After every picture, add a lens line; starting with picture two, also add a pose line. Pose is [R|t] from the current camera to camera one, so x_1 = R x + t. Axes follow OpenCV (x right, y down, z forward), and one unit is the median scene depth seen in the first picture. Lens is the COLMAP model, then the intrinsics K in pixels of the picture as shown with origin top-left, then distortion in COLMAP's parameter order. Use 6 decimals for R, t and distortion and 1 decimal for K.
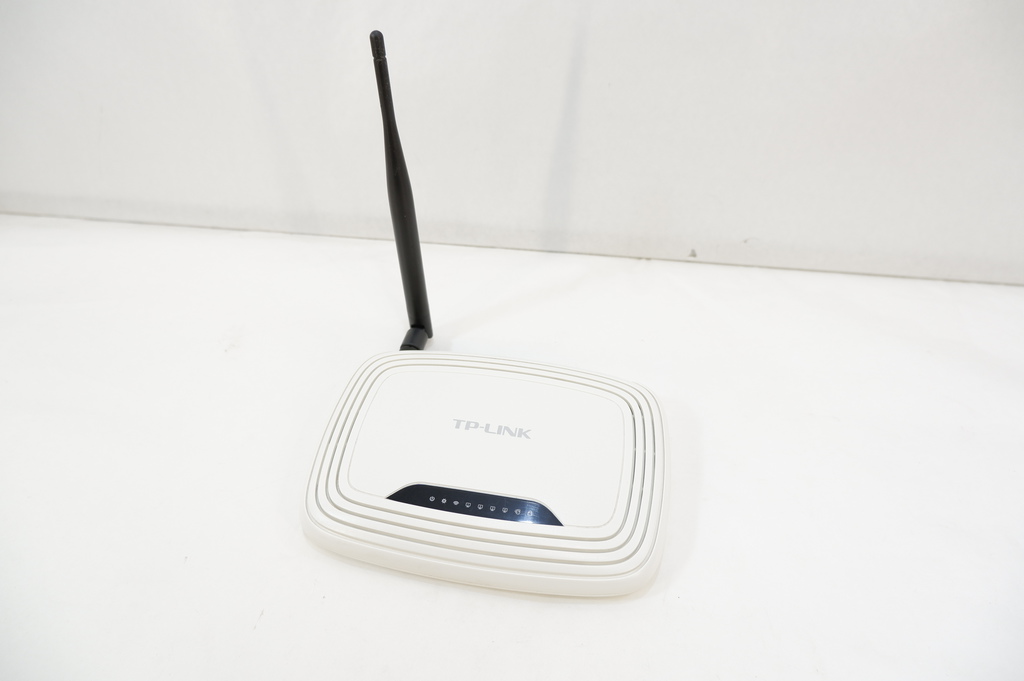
lens RADIAL K [[675.6, 0, 512.0], [0, 675.6, 340.5], [0, 0, 1]] dist [0.001095, 0.000748]
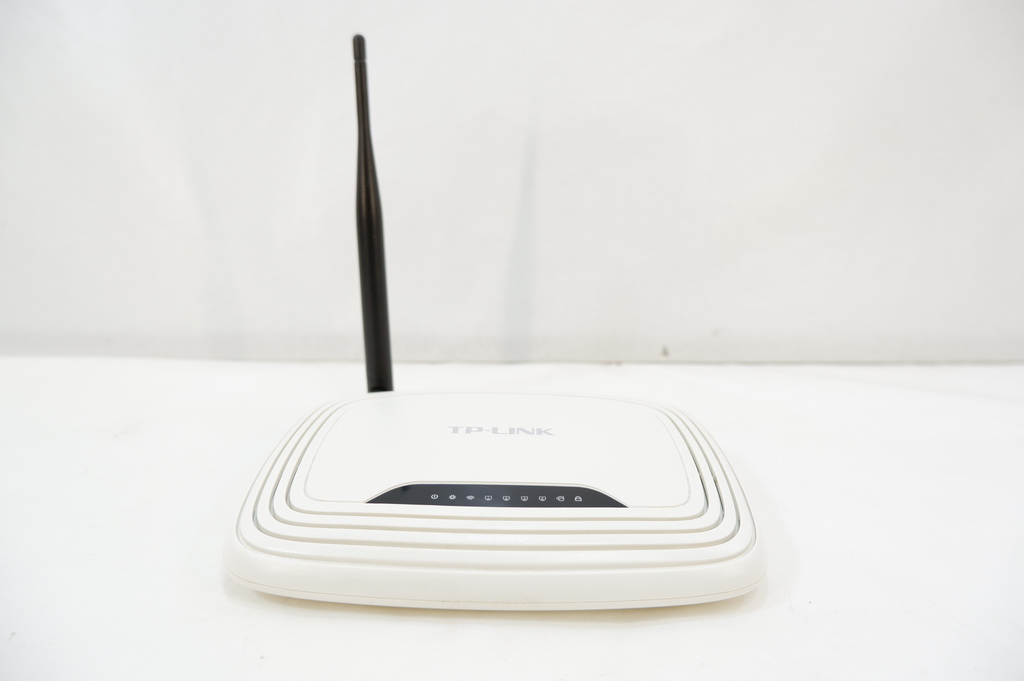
lens RADIAL K [[675.6, 0, 512.0], [0, 675.6, 340.5], [0, 0, 1]] dist [0.001095, 0.000748]
pose [[0.985089, -0.020033, 0.170875, -0.135037], [0.100476, 0.873213, -0.476868, 0.376371], [-0.139657, 0.486926, 0.862206, 0.276391]]
